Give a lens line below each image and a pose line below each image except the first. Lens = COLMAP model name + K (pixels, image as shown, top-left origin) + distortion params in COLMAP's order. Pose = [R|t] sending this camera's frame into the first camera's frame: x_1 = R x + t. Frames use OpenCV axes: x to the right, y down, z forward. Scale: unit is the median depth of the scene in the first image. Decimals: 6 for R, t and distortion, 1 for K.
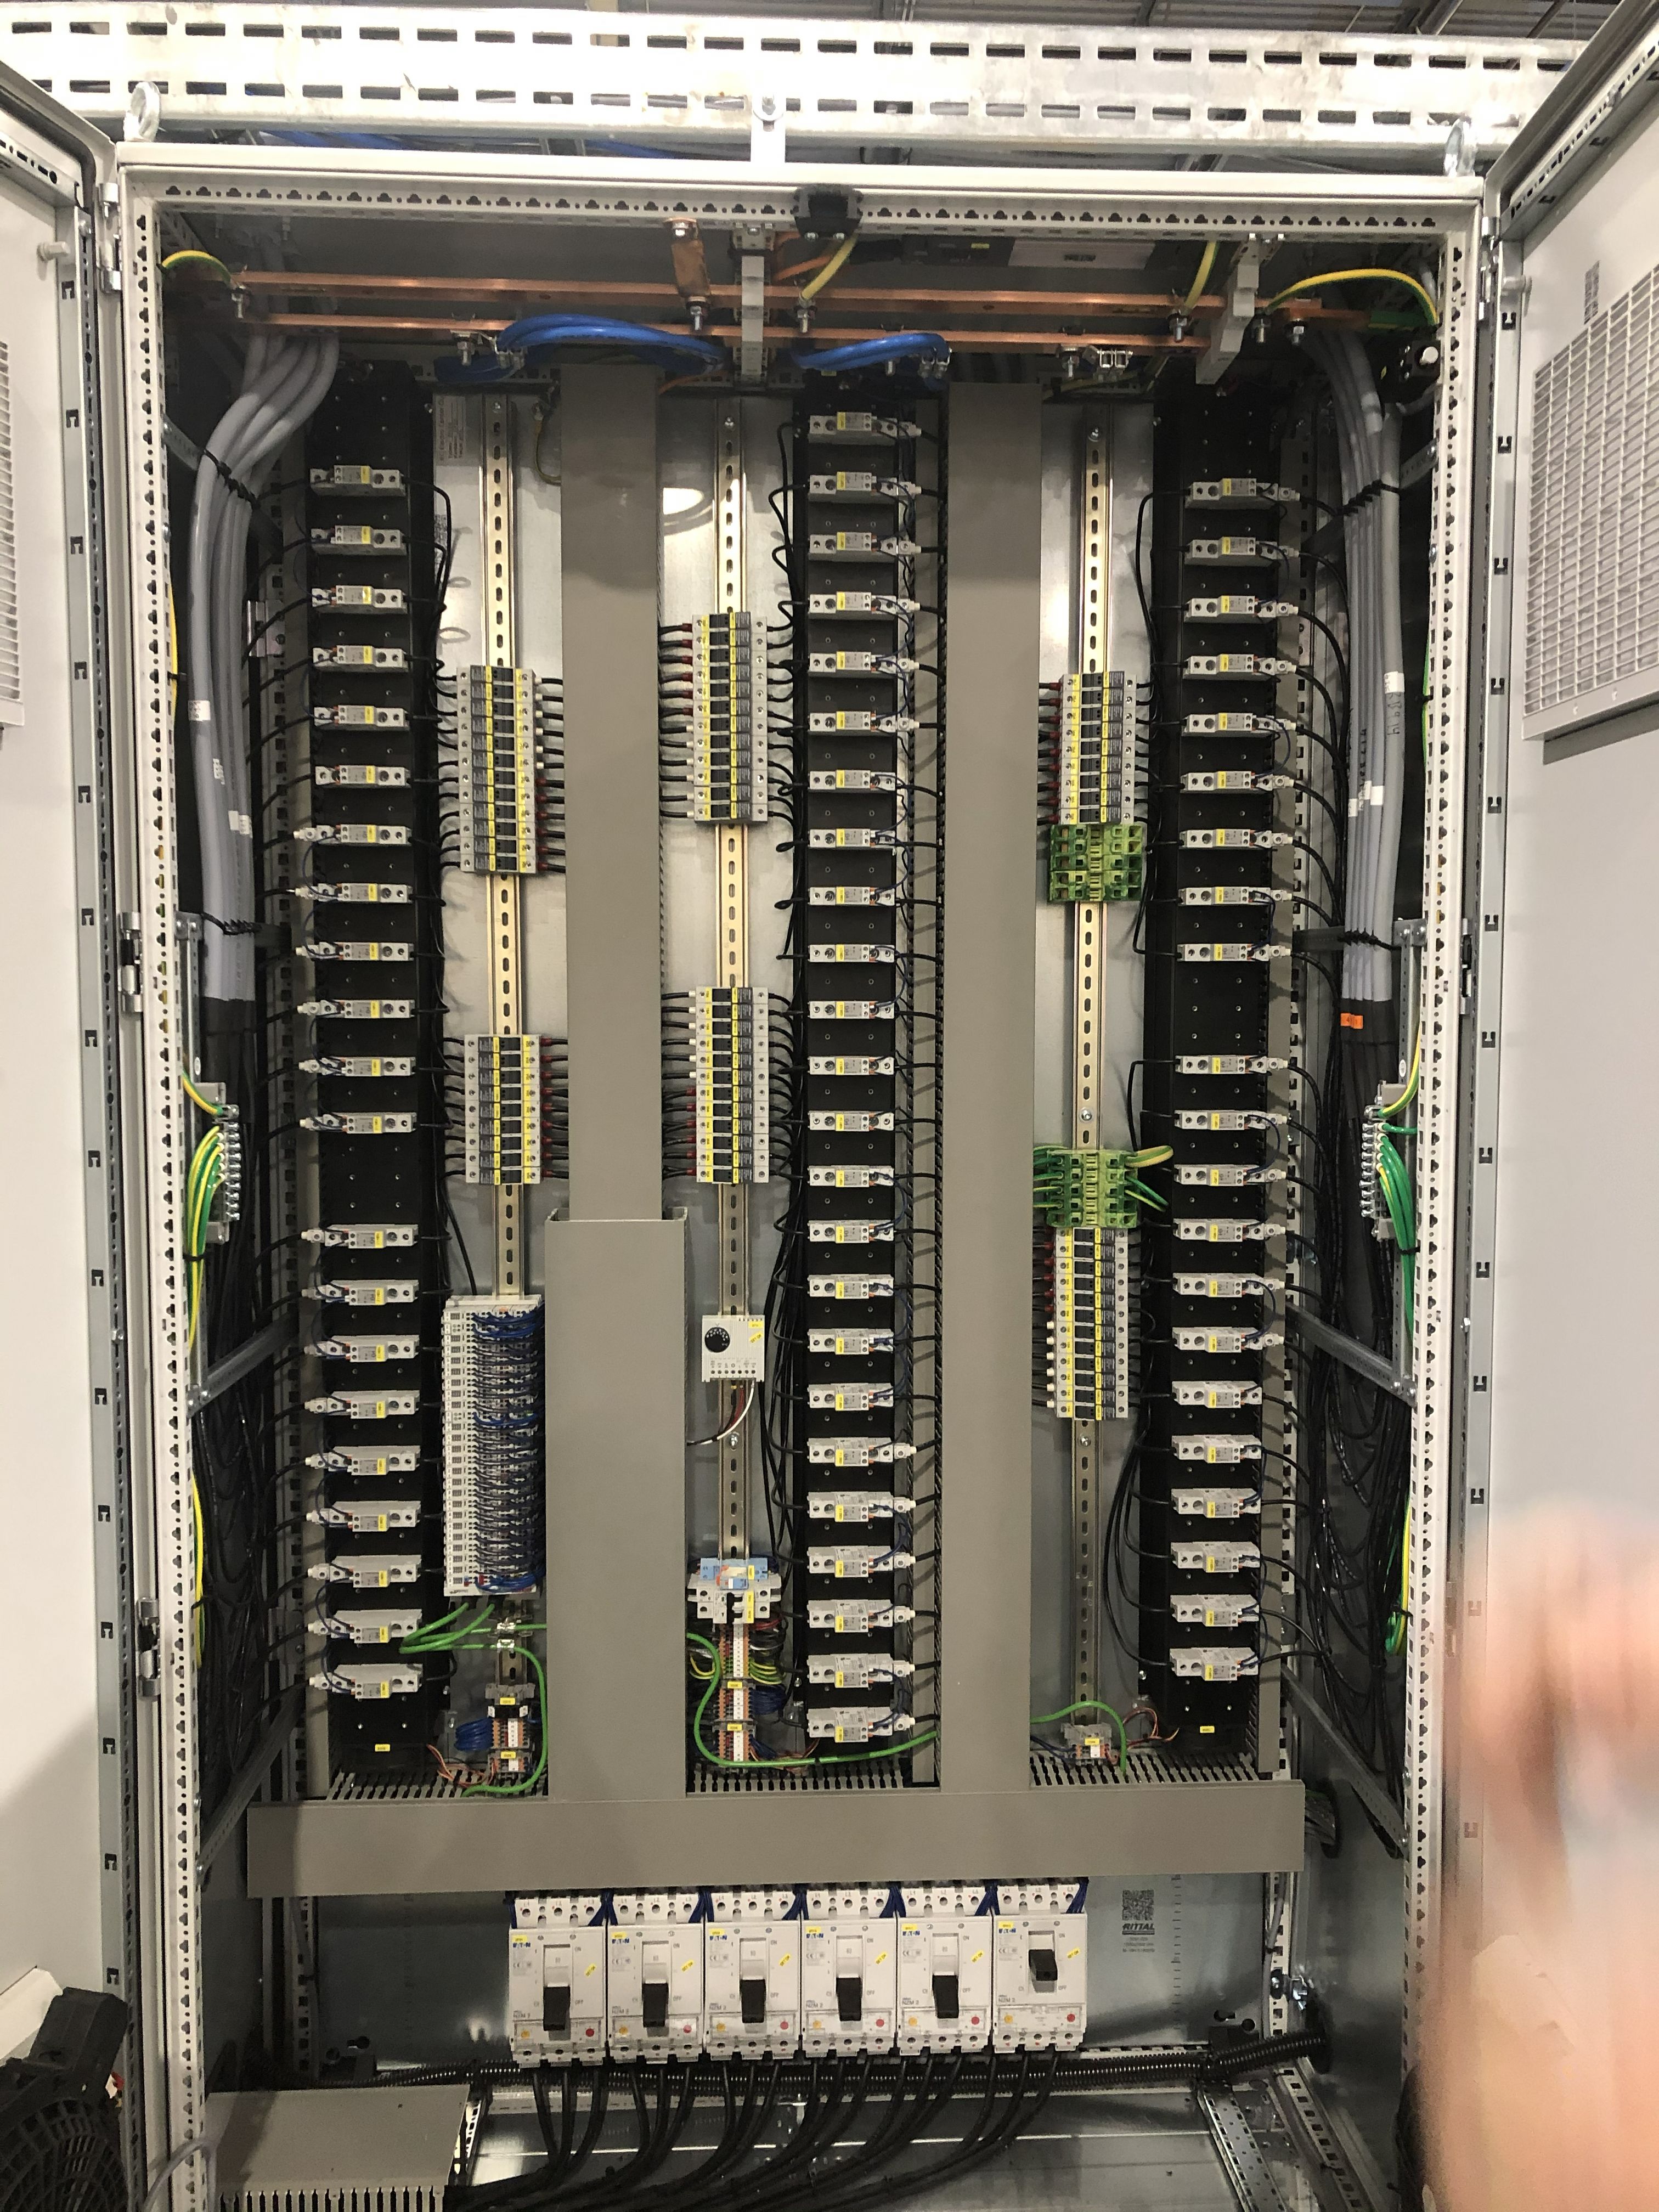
lens RADIAL K [[1771.0, 0, 829.5], [0, 1771.0, 1106.0], [0, 0, 1]] dist [0.066677, -0.144779]
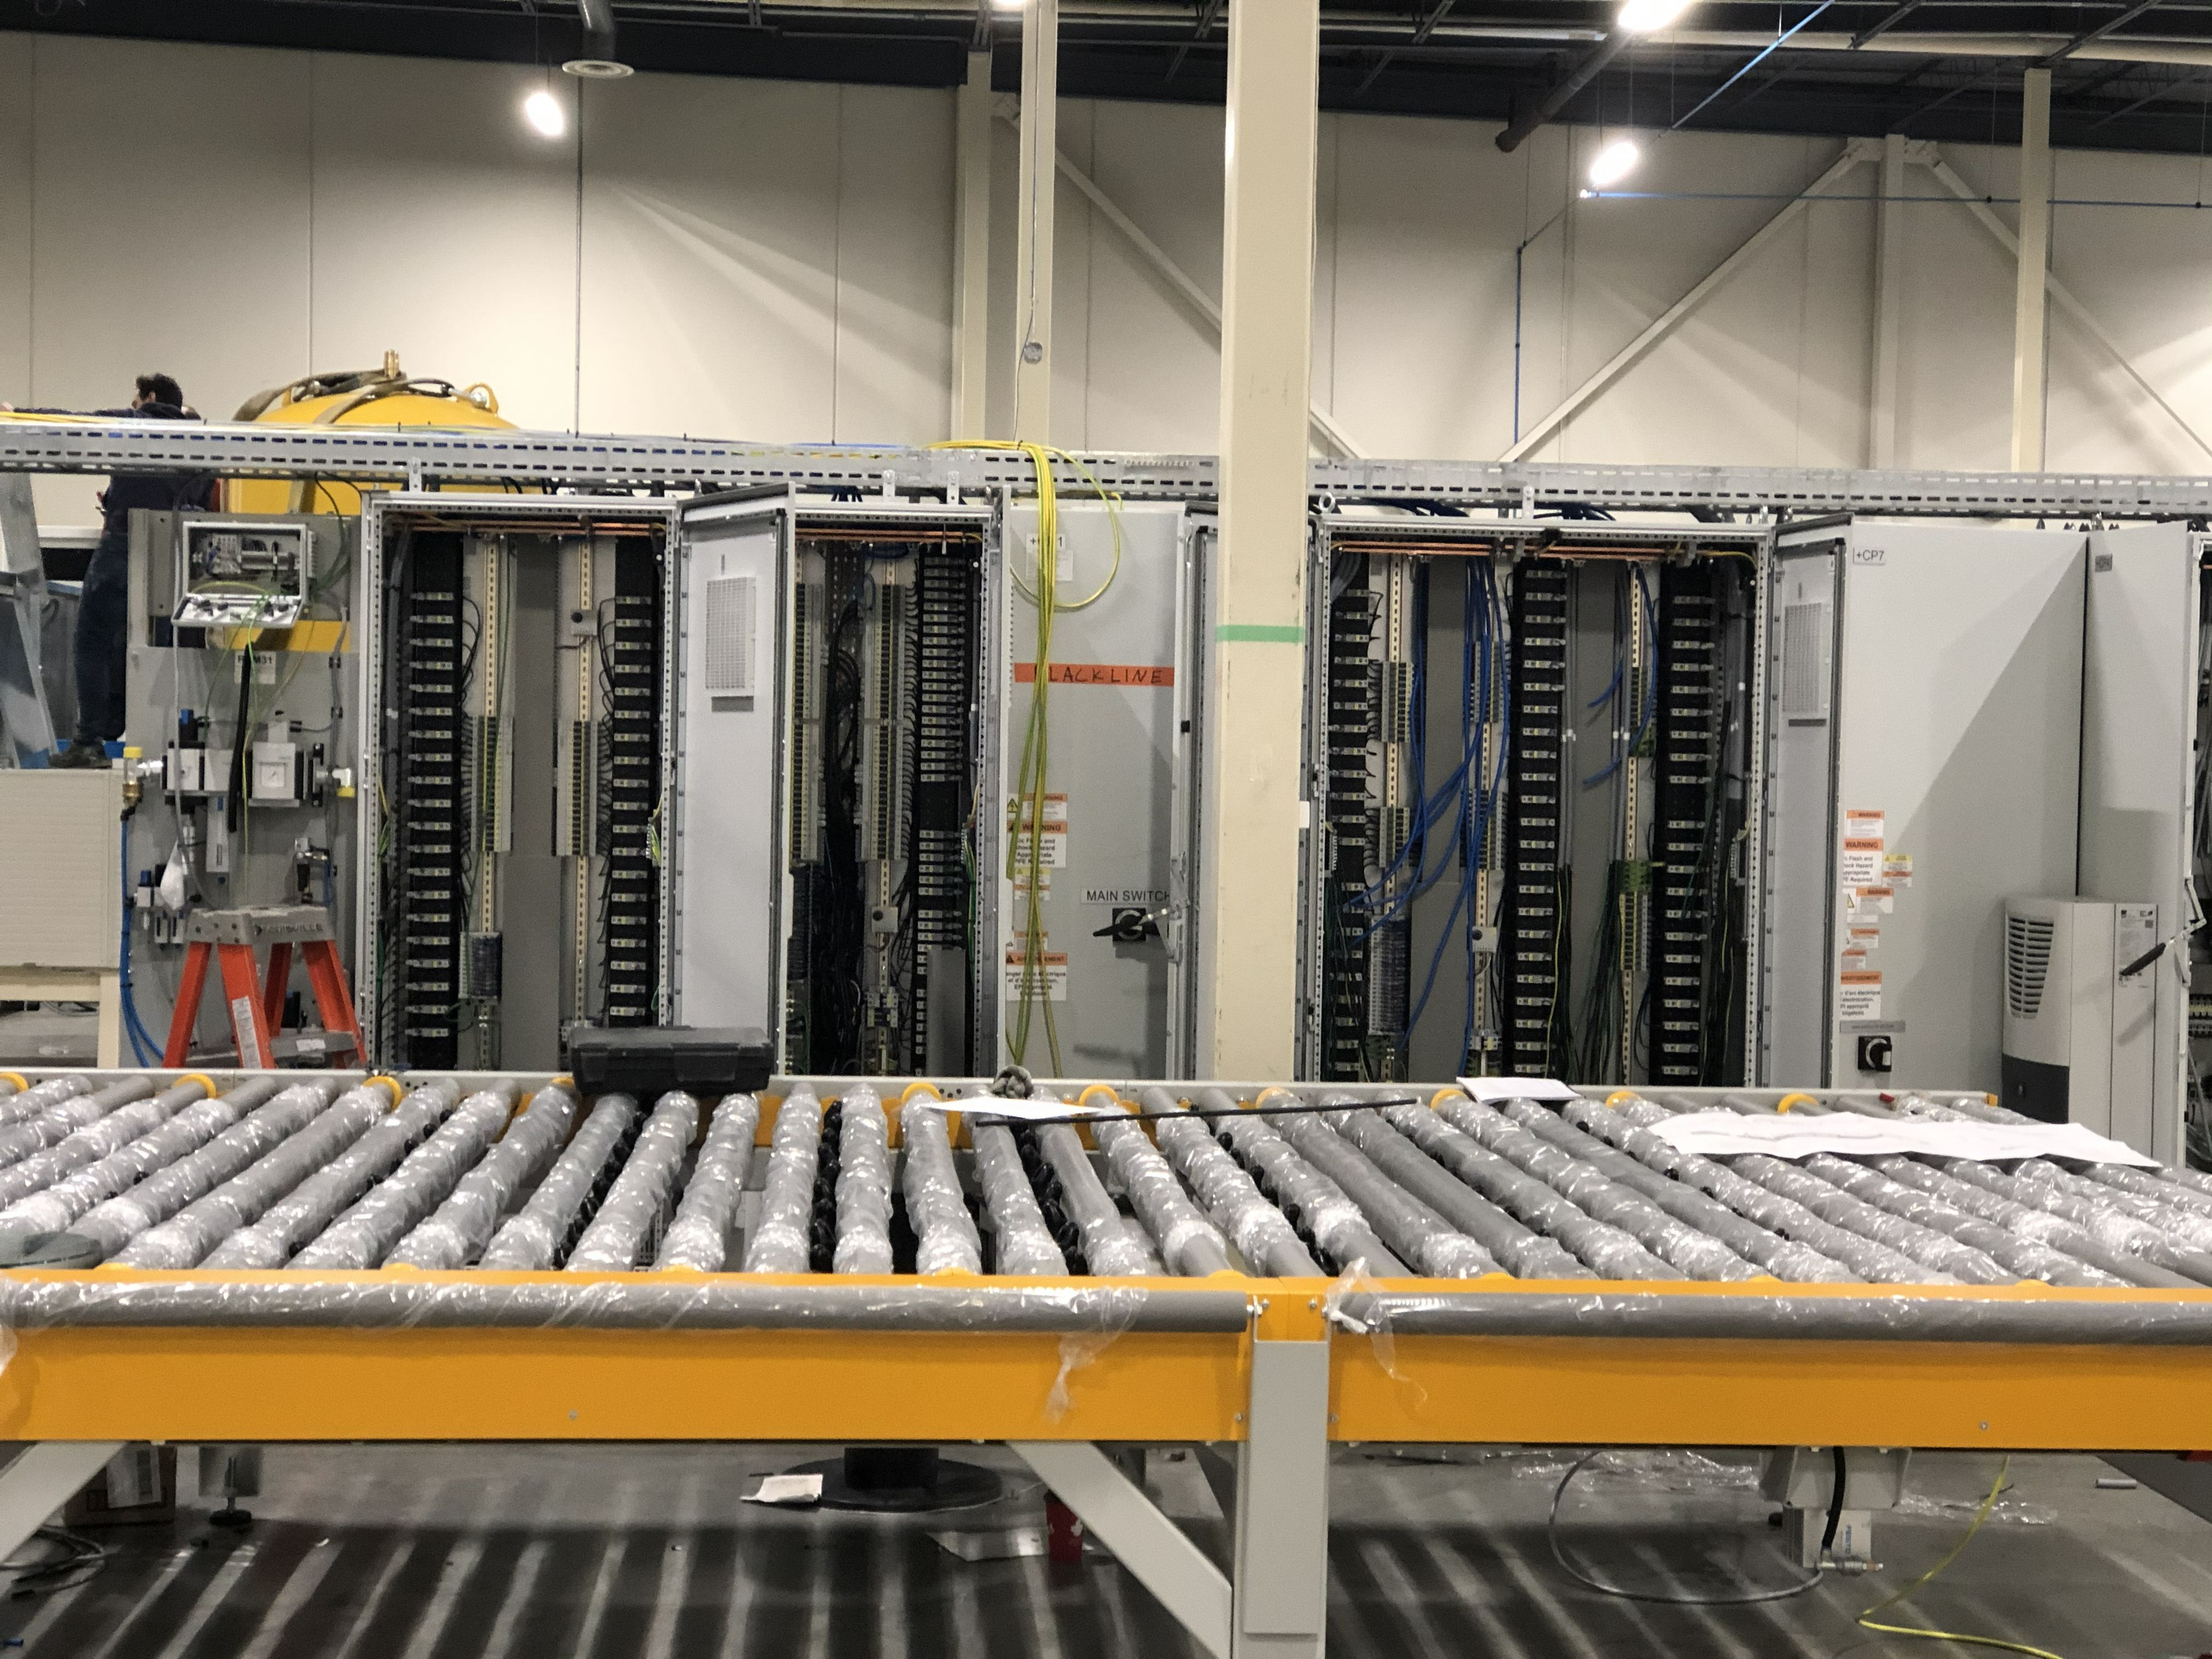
lens RADIAL K [[3609.8, 0, 1106.0], [0, 3609.8, 829.5], [0, 0, 1]] dist [0.160474, -2.465279]
pose [[0.999576, 0.018854, 0.022205, -0.717028], [-0.017815, 0.998778, -0.046093, 0.236093], [-0.023047, 0.045677, 0.998690, -4.124714]]
